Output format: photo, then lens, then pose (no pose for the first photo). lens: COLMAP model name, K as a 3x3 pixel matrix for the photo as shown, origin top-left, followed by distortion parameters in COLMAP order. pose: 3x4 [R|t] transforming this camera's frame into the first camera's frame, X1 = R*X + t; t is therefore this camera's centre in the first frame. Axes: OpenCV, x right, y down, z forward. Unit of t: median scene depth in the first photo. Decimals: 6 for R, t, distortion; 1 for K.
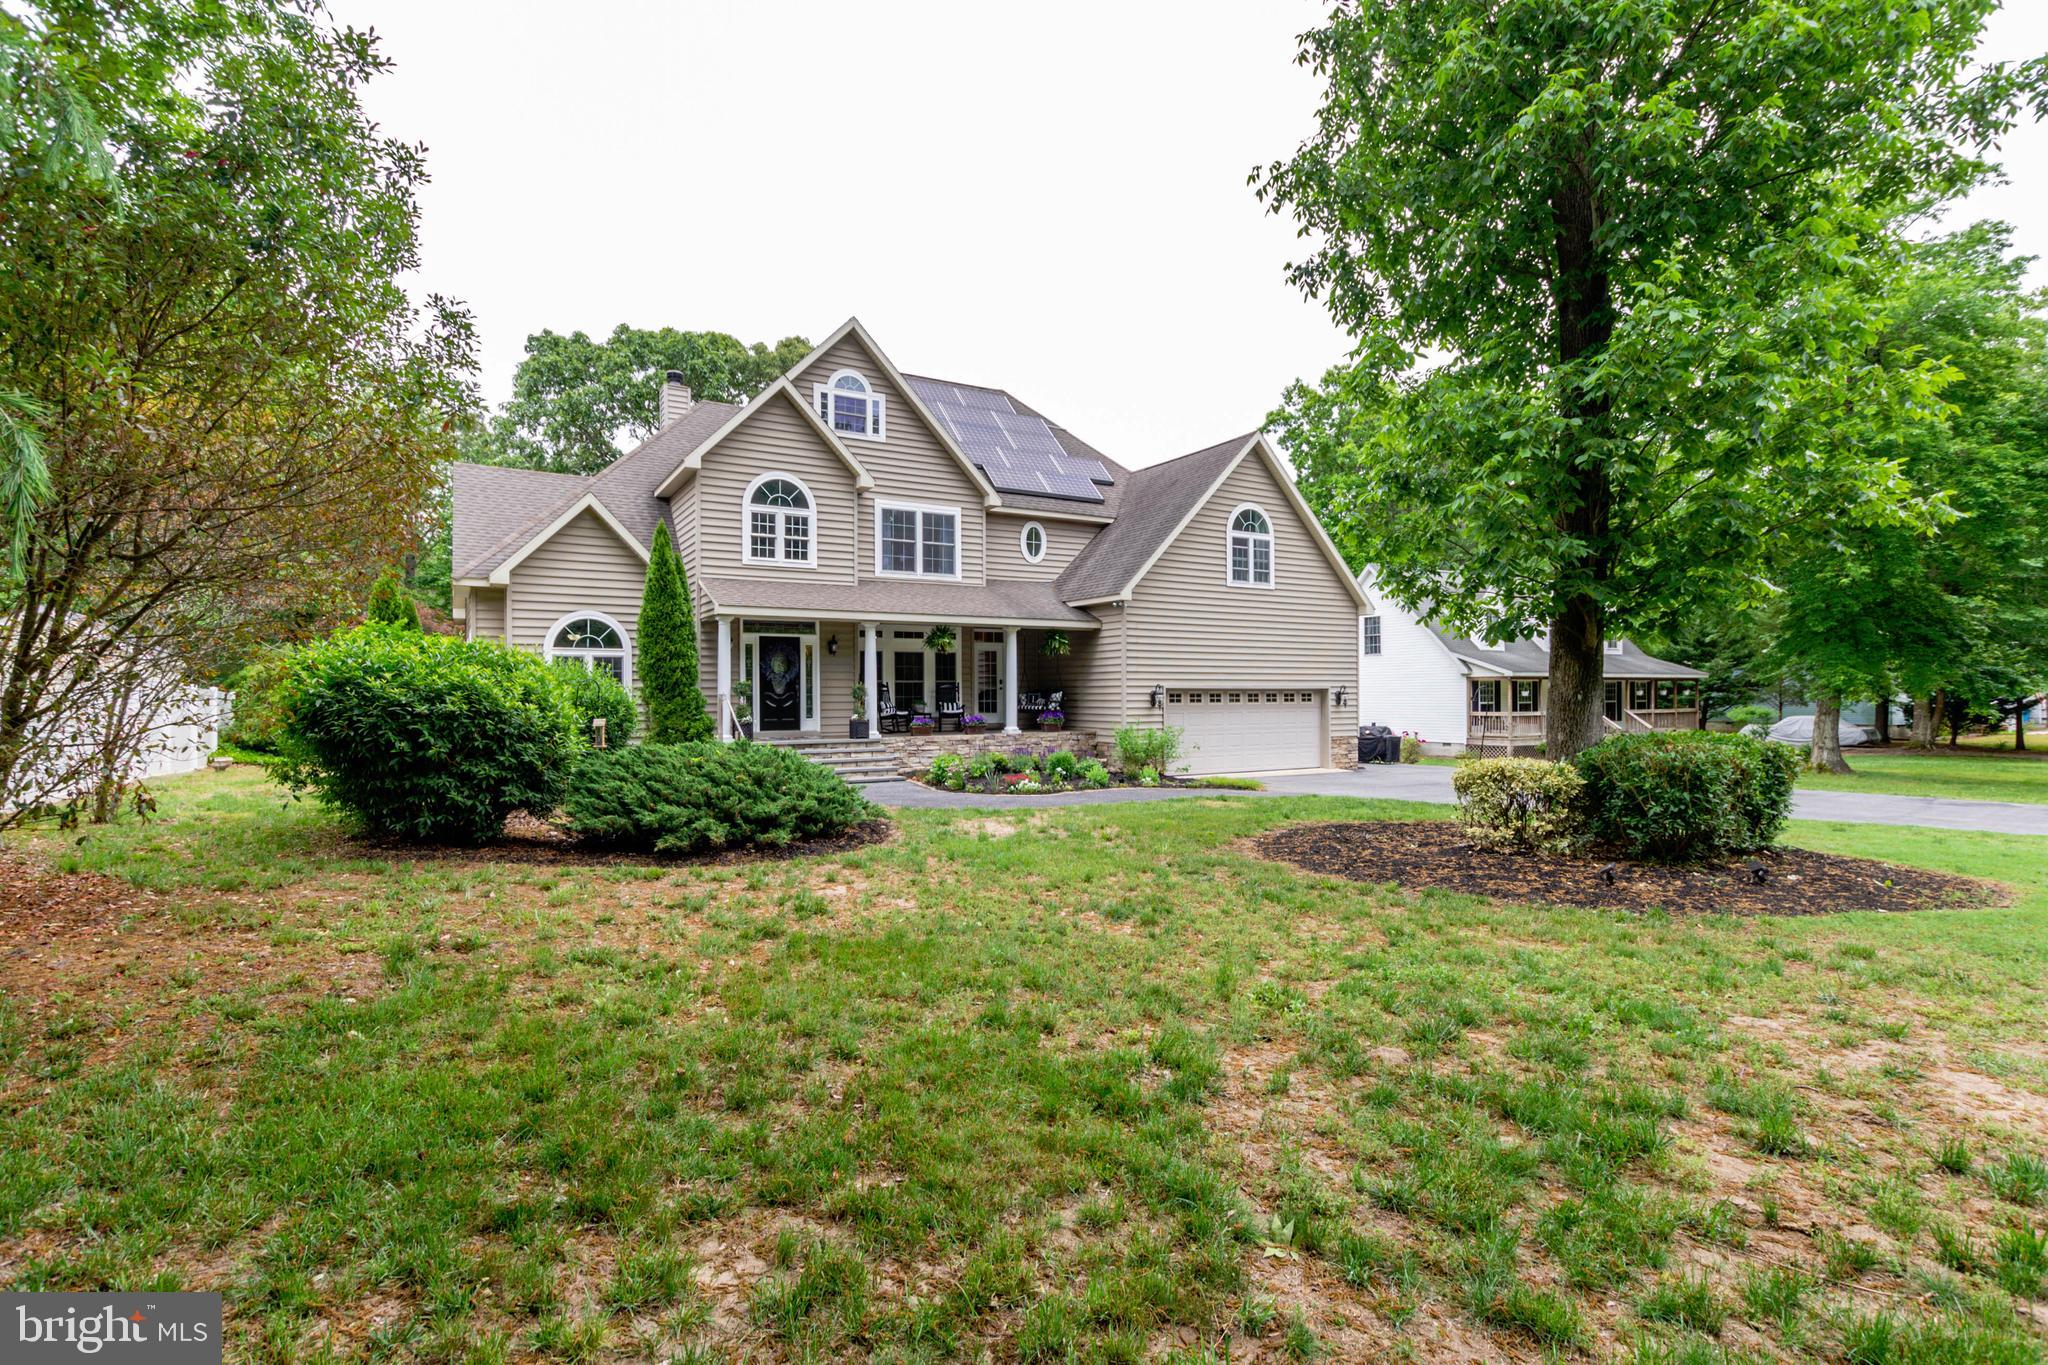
lens RADIAL K [[986.2, 0, 1030.0], [0, 986.2, 687.6], [0, 0, 1]] dist [-0.004792, 0.000246]
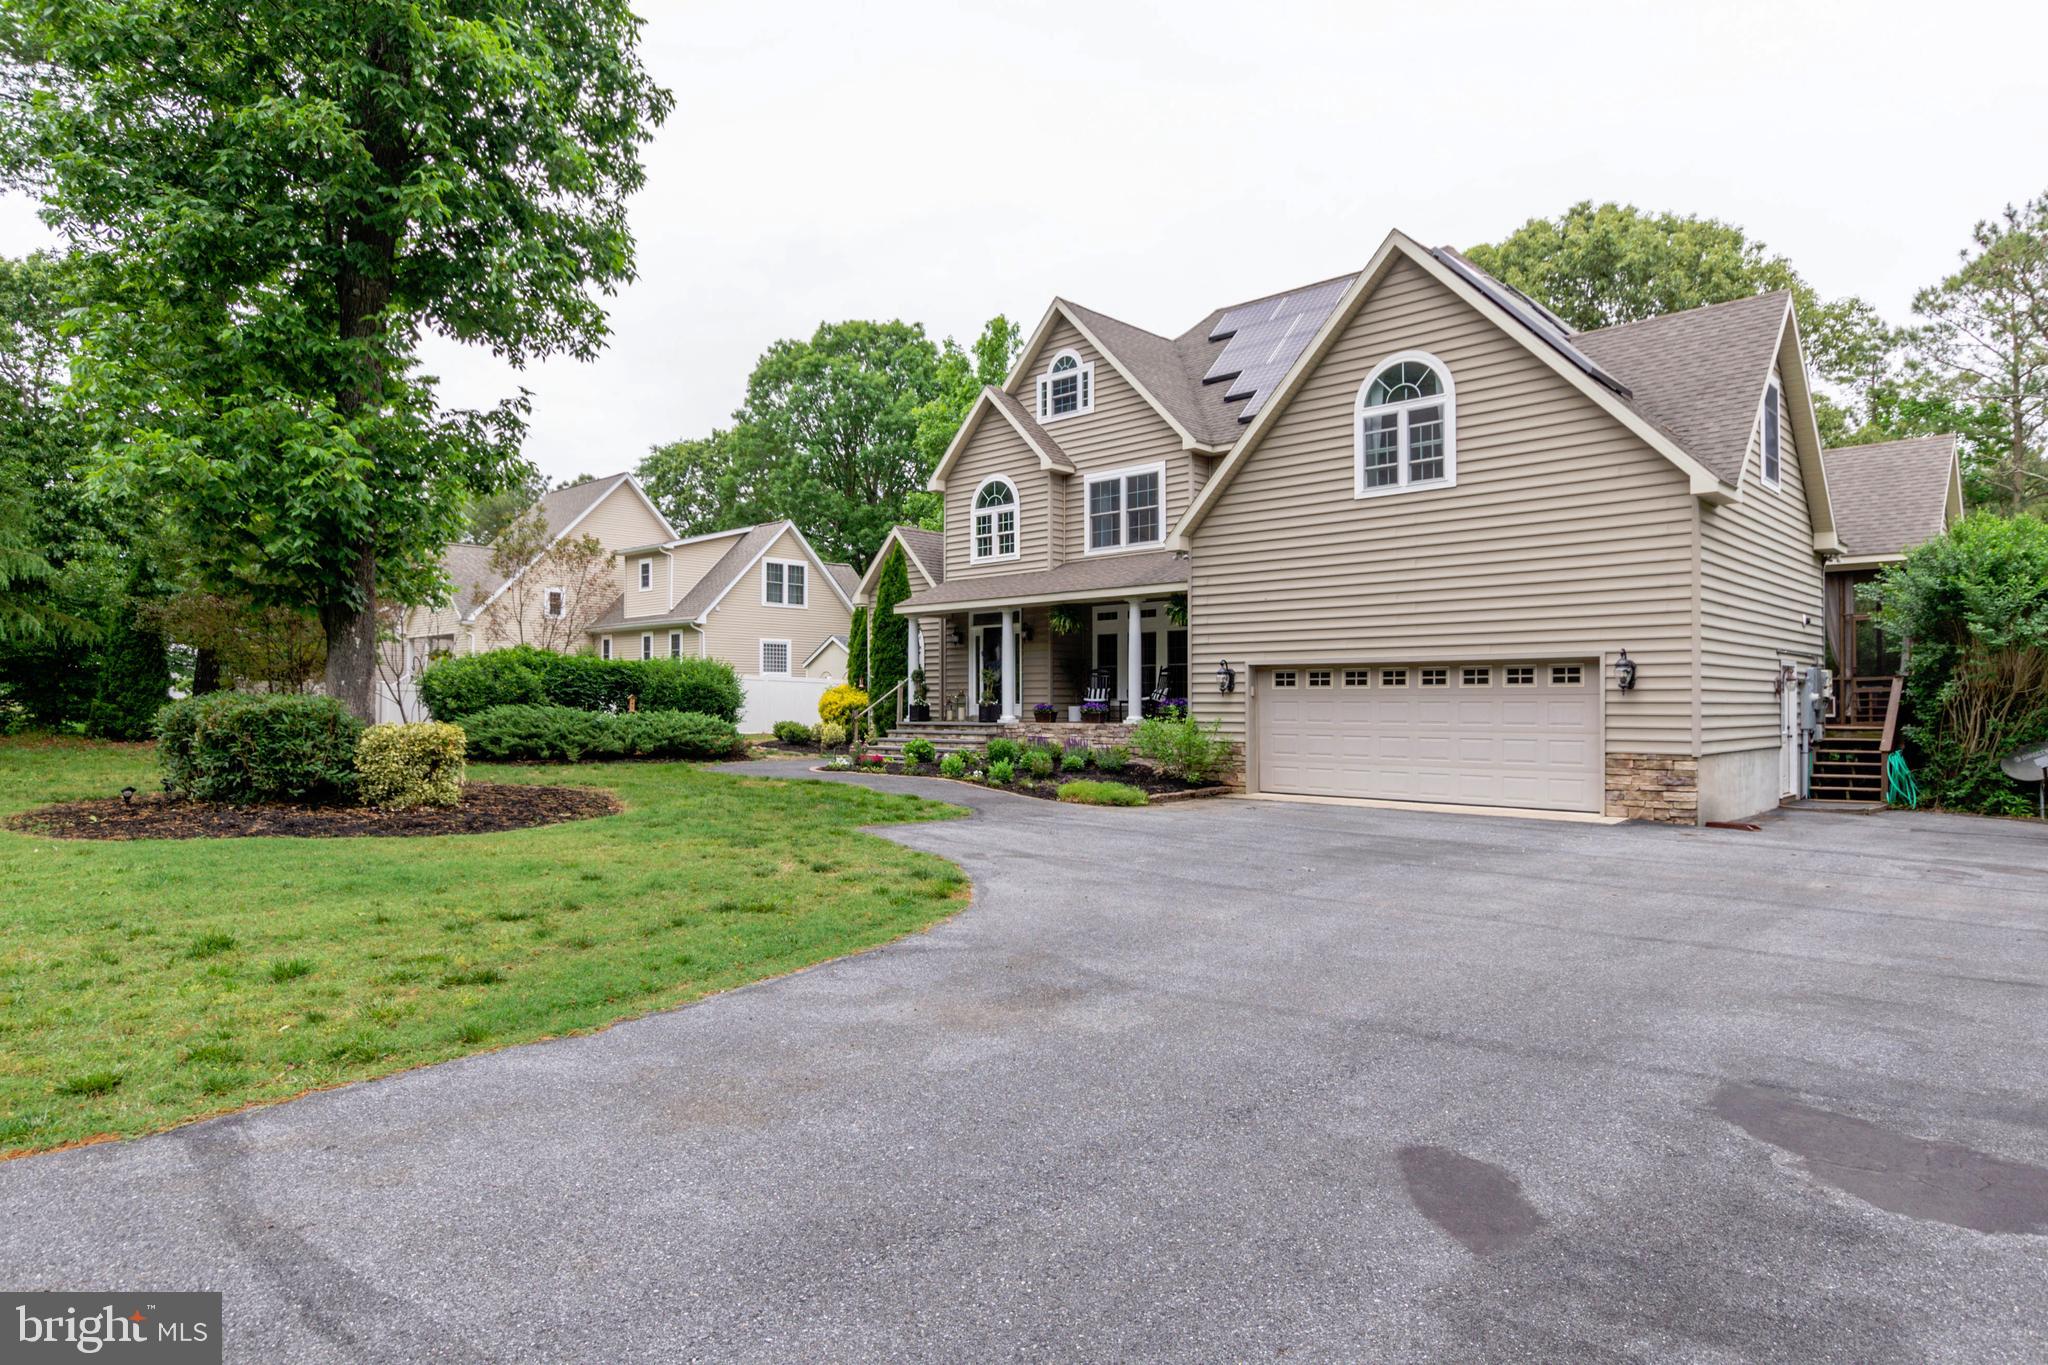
lens RADIAL K [[1187.0, 0, 1022.6], [0, 1187.0, 693.1], [0, 0, 1]] dist [-0.016810, -0.004786]
pose [[0.262017, -0.003319, -0.965058, 0.946389], [0.009621, 0.999953, -0.000827, 0.020458], [0.965015, -0.009068, 0.262036, 0.646840]]
